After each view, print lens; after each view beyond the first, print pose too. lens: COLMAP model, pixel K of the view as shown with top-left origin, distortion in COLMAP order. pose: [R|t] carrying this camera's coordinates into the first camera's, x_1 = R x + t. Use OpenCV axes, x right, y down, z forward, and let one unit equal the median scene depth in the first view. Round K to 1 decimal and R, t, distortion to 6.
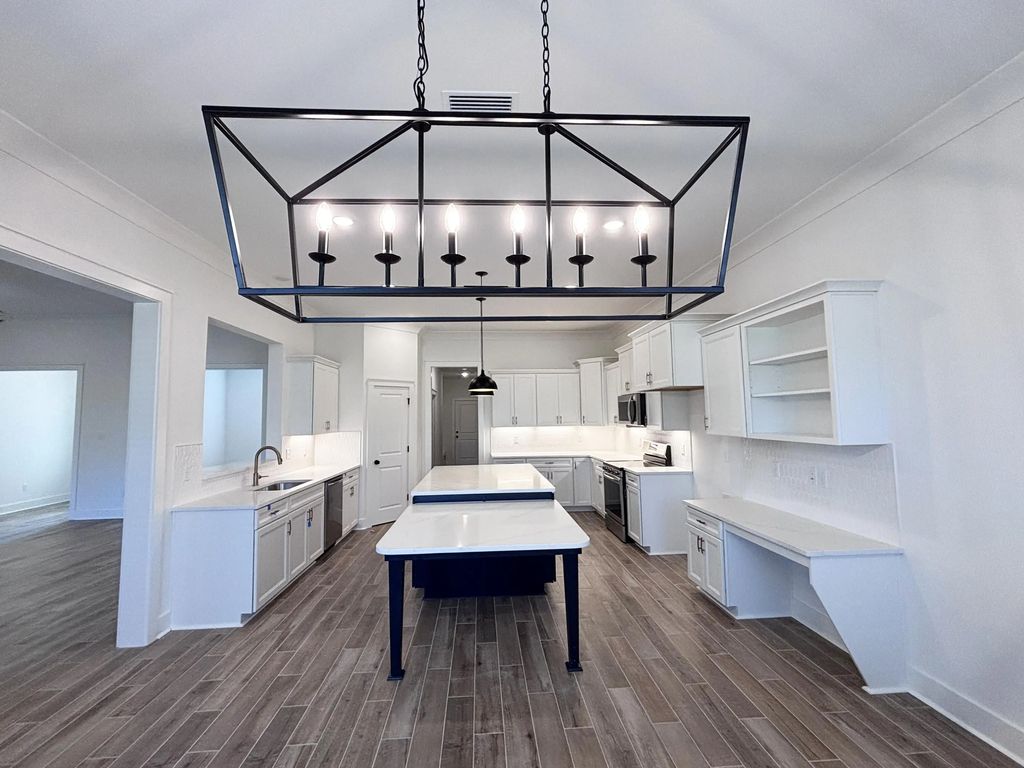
lens RADIAL K [[445.9, 0, 512.0], [0, 445.9, 384.0], [0, 0, 1]] dist [0.002932, 0.000051]
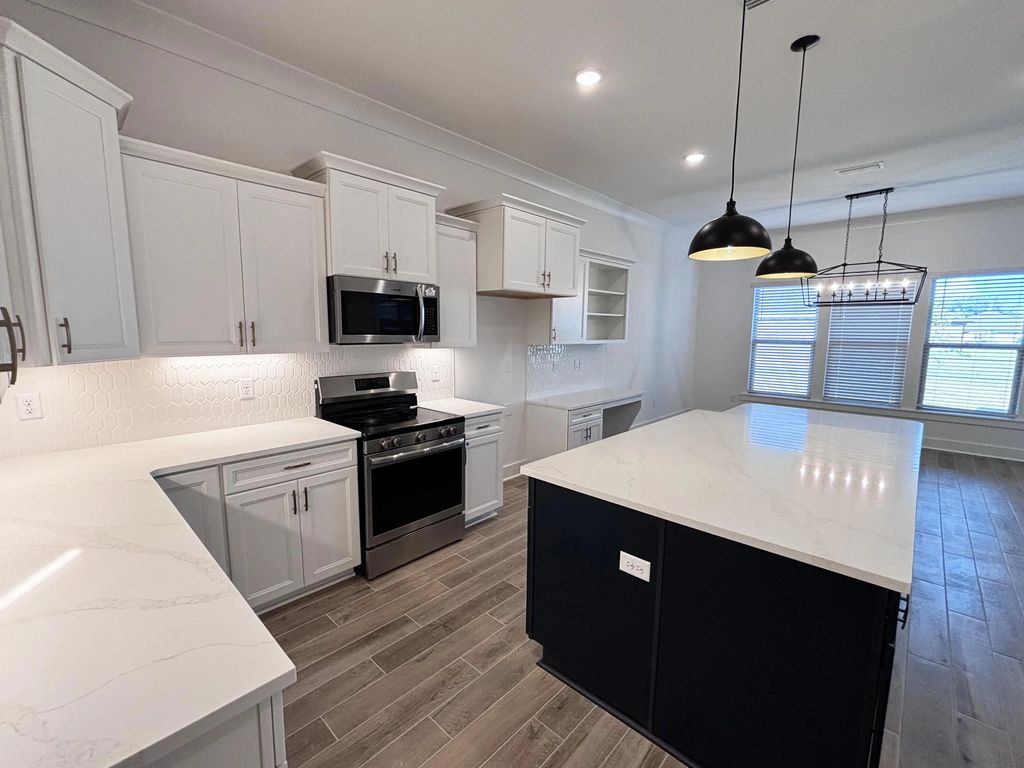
lens RADIAL K [[429.7, 0, 512.0], [0, 429.7, 384.0], [0, 0, 1]] dist [0.001060, -0.000145]
pose [[-0.663740, -0.080822, 0.743584, -0.269103], [-0.048349, 0.996702, 0.065177, 0.142398], [-0.746399, 0.007309, -0.665459, 1.743565]]
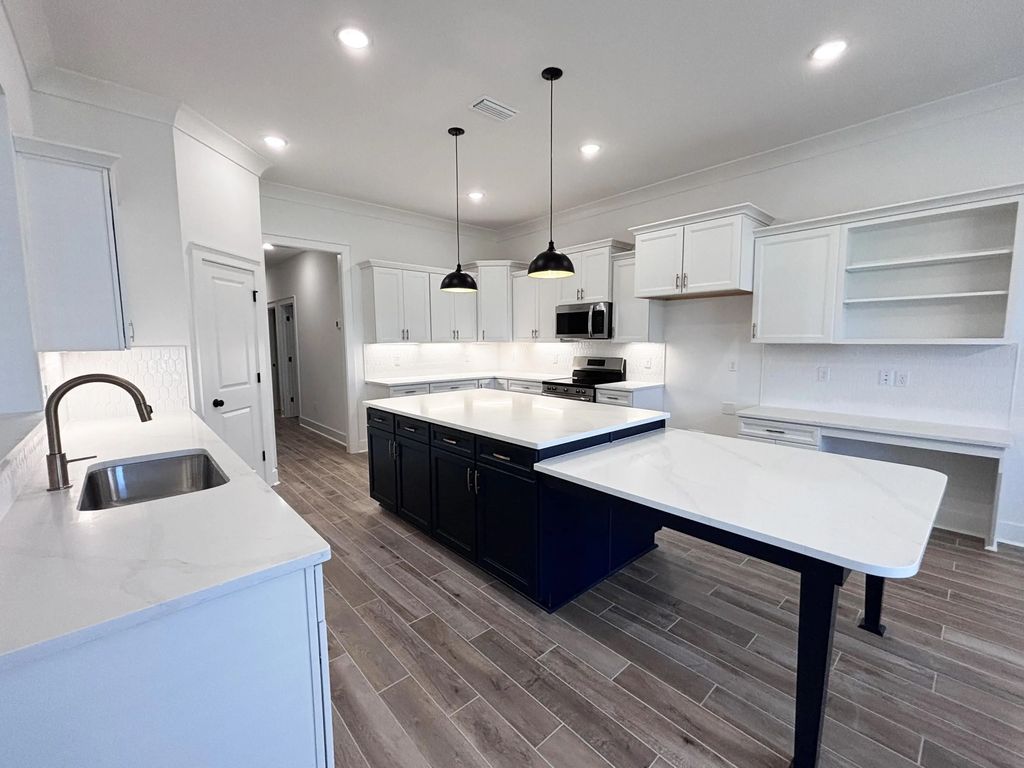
lens RADIAL K [[429.7, 0, 512.0], [0, 429.7, 384.0], [0, 0, 1]] dist [0.001060, -0.000145]
pose [[0.786504, -0.052149, 0.615379, -0.538565], [-0.050354, 0.987696, 0.148057, 0.087564], [-0.615529, -0.147434, 0.774201, 0.580769]]
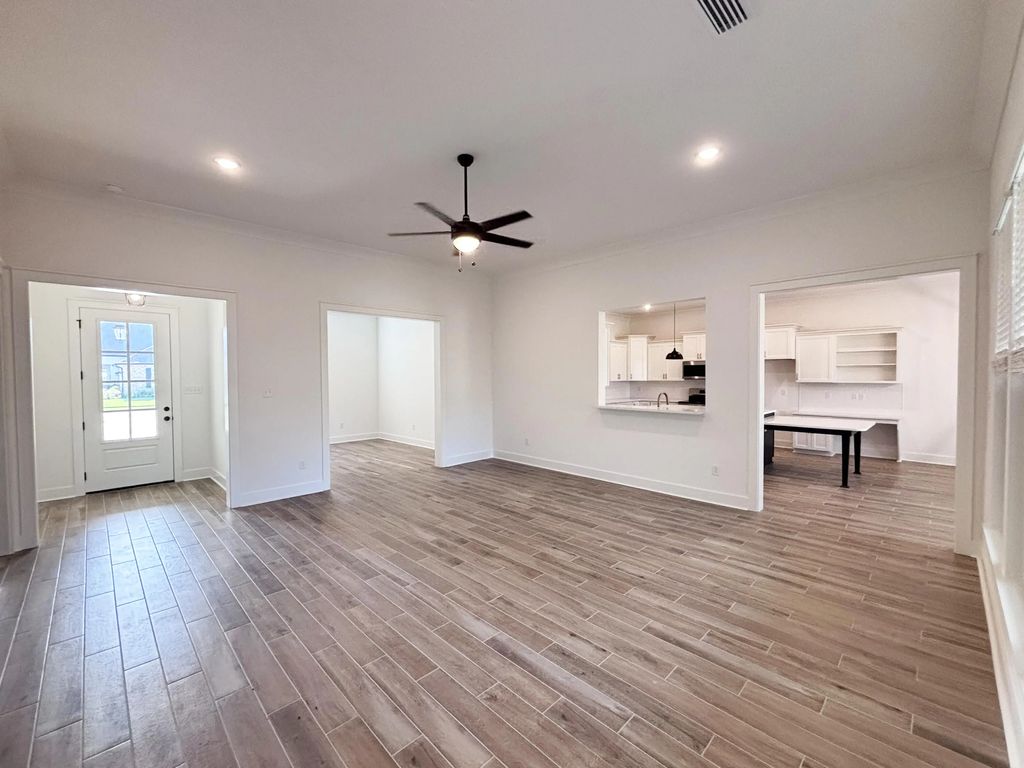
lens RADIAL K [[429.7, 0, 512.0], [0, 429.7, 384.0], [0, 0, 1]] dist [0.001060, -0.000145]
pose [[0.754800, -0.004528, 0.655939, -1.902128], [-0.051562, 0.996472, 0.066211, 0.055130], [-0.653925, -0.083798, 0.751904, 0.338874]]
